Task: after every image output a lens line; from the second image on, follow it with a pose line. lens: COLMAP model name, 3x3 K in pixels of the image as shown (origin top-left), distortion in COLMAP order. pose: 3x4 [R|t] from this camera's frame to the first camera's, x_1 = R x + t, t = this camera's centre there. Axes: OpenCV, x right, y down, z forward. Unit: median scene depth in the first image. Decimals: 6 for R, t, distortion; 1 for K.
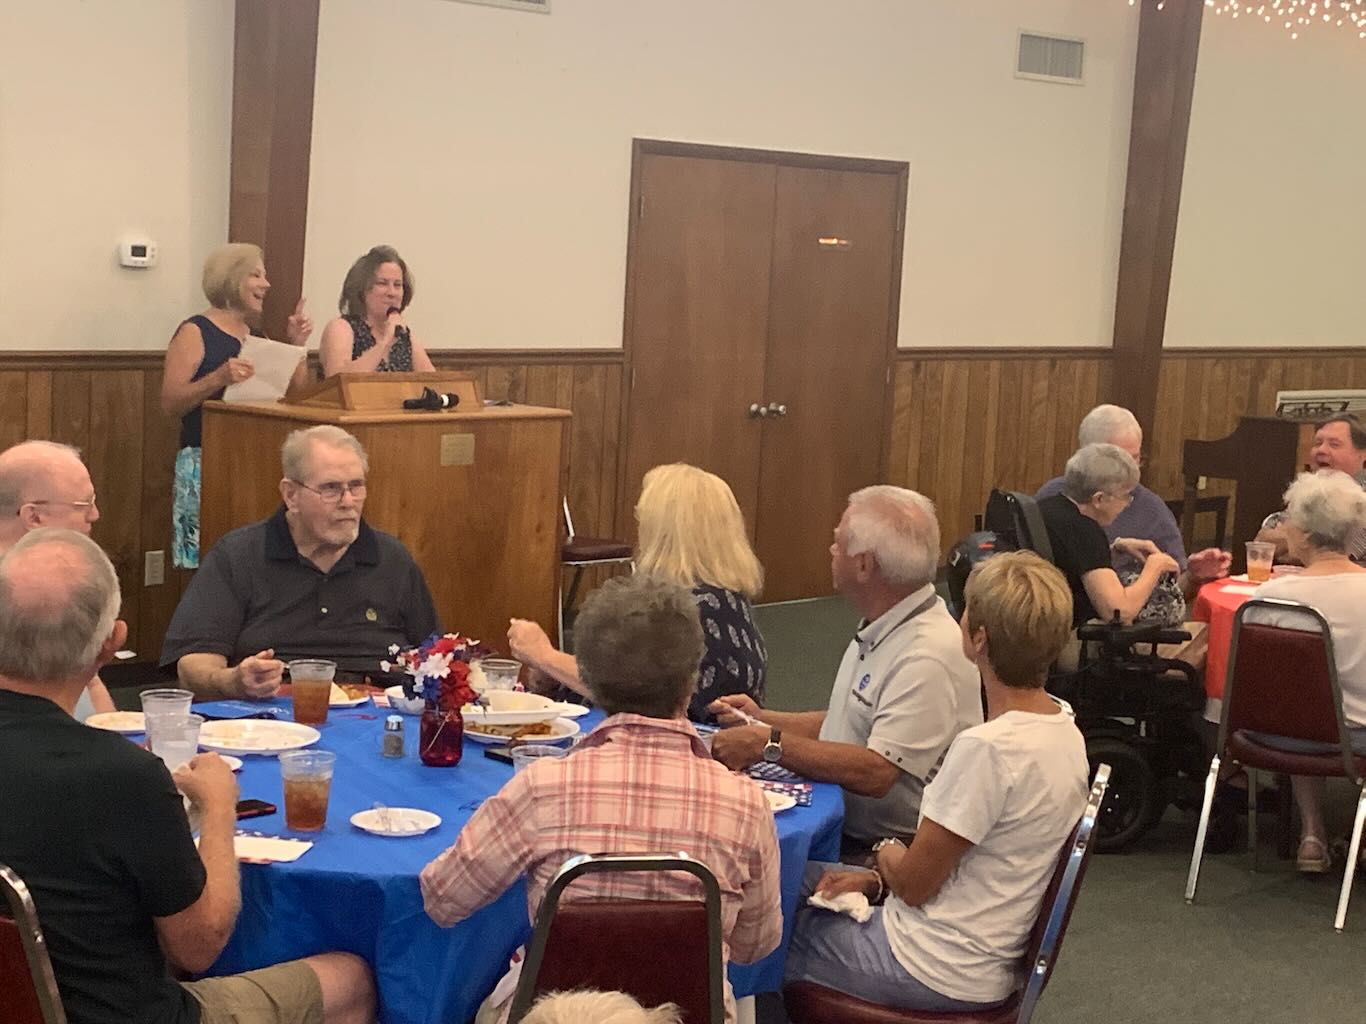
lens RADIAL K [[2511.6, 0, 683.0], [0, 2511.6, 512.0], [0, 0, 1]] dist [0.216277, -0.255194]
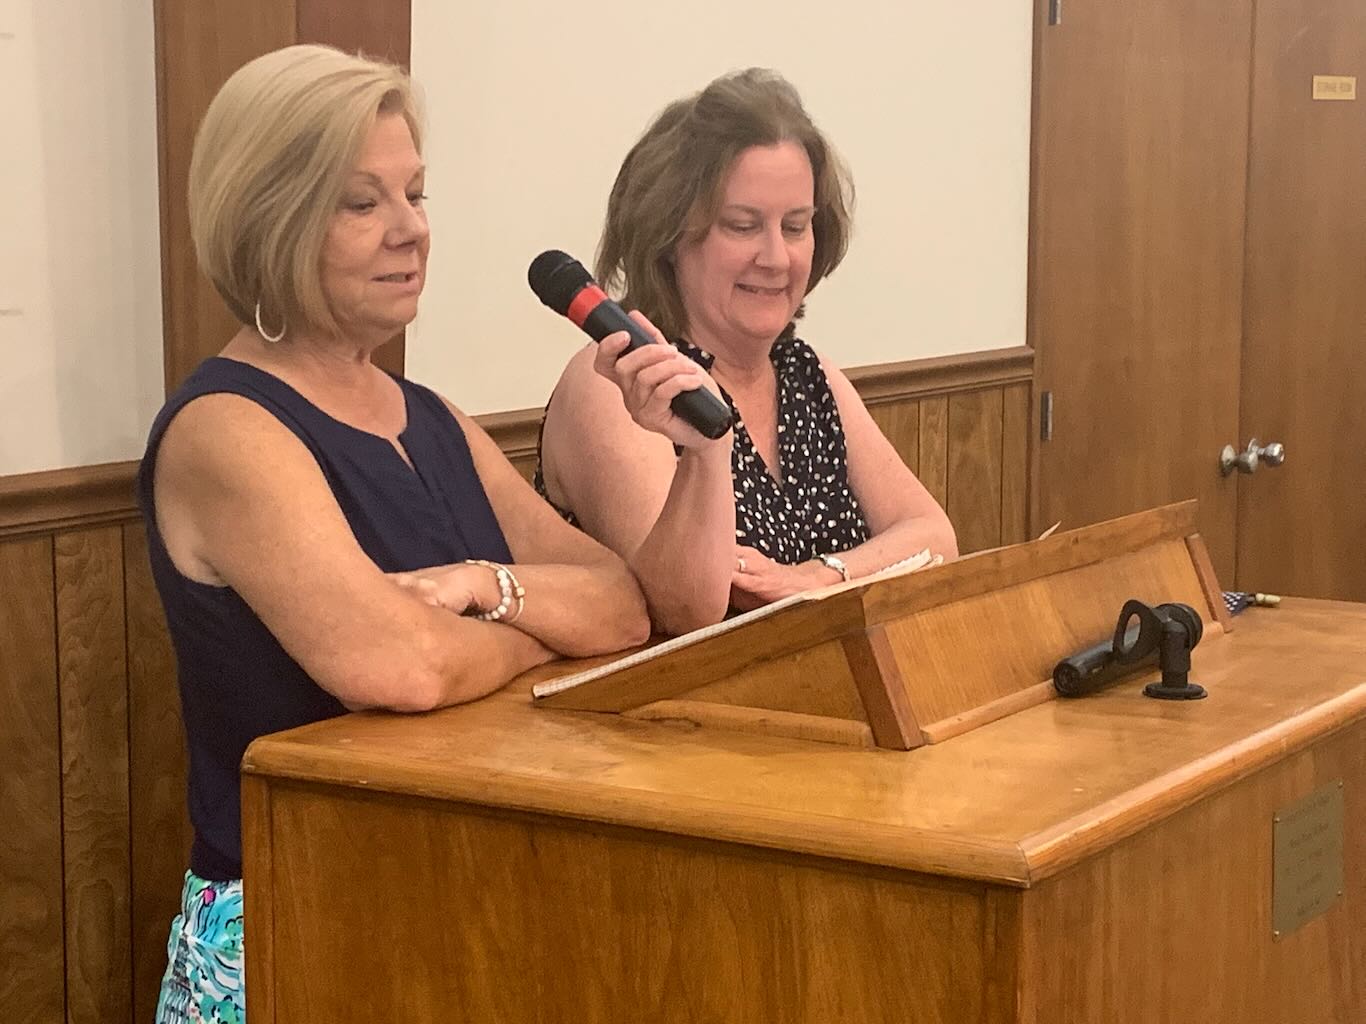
lens RADIAL K [[2669.5, 0, 683.0], [0, 2669.5, 512.0], [0, 0, 1]] dist [0.090620, -0.151393]
pose [[0.991681, -0.063989, 0.111687, -0.131612], [0.061155, 0.997718, 0.028620, -0.054044], [-0.113263, -0.021551, 0.993331, 0.569719]]
